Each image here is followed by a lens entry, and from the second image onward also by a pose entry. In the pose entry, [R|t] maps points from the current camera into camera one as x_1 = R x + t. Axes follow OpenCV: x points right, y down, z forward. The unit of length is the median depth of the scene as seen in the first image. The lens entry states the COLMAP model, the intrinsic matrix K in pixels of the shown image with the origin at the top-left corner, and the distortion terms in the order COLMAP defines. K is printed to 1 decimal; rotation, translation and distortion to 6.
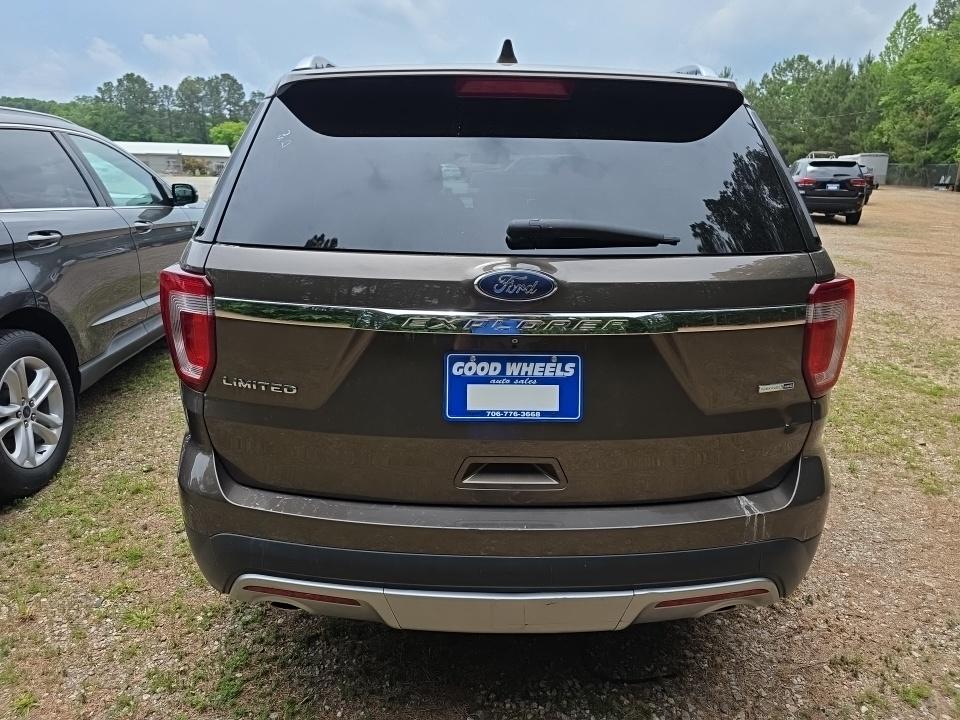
lens RADIAL K [[700.0, 0, 480.0], [0, 700.0, 360.0], [0, 0, 1]] dist [0.030987, -0.001132]
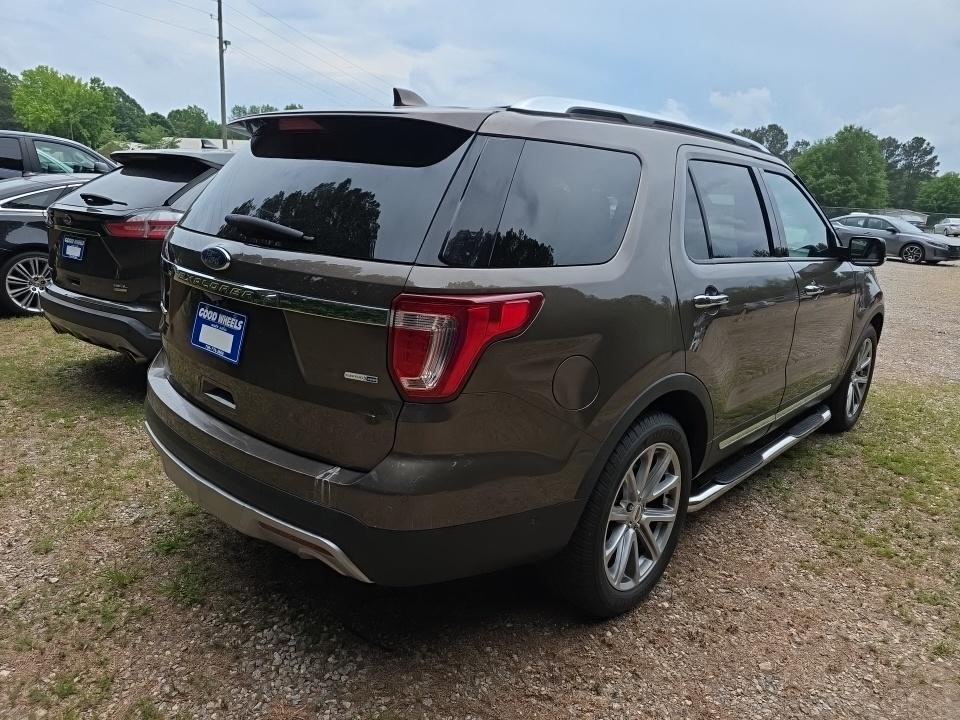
lens RADIAL K [[700.0, 0, 480.0], [0, 700.0, 360.0], [0, 0, 1]] dist [0.030987, -0.001132]
pose [[0.720857, 0.193779, -0.665444, 1.322428], [-0.236887, 0.971184, 0.026198, -0.064178], [0.651345, 0.138750, 0.745988, 0.282837]]
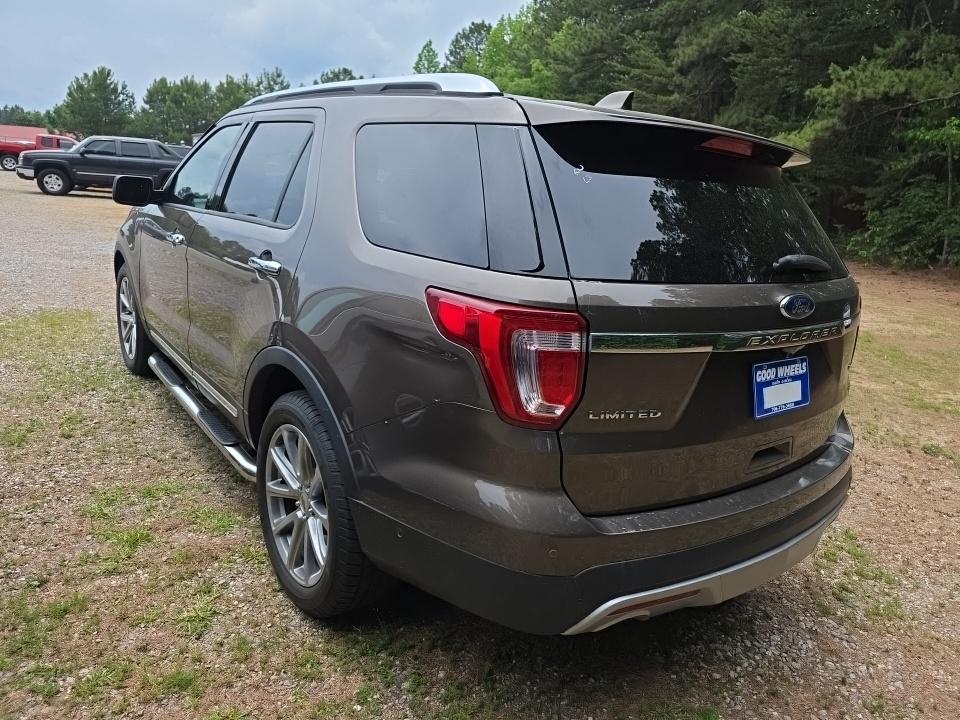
lens RADIAL K [[700.0, 0, 480.0], [0, 700.0, 360.0], [0, 0, 1]] dist [0.030987, -0.001132]
pose [[0.787679, -0.096735, 0.608445, -1.111359], [0.100151, 0.994565, 0.028470, -0.095494], [-0.607892, 0.038511, 0.793086, 0.302484]]
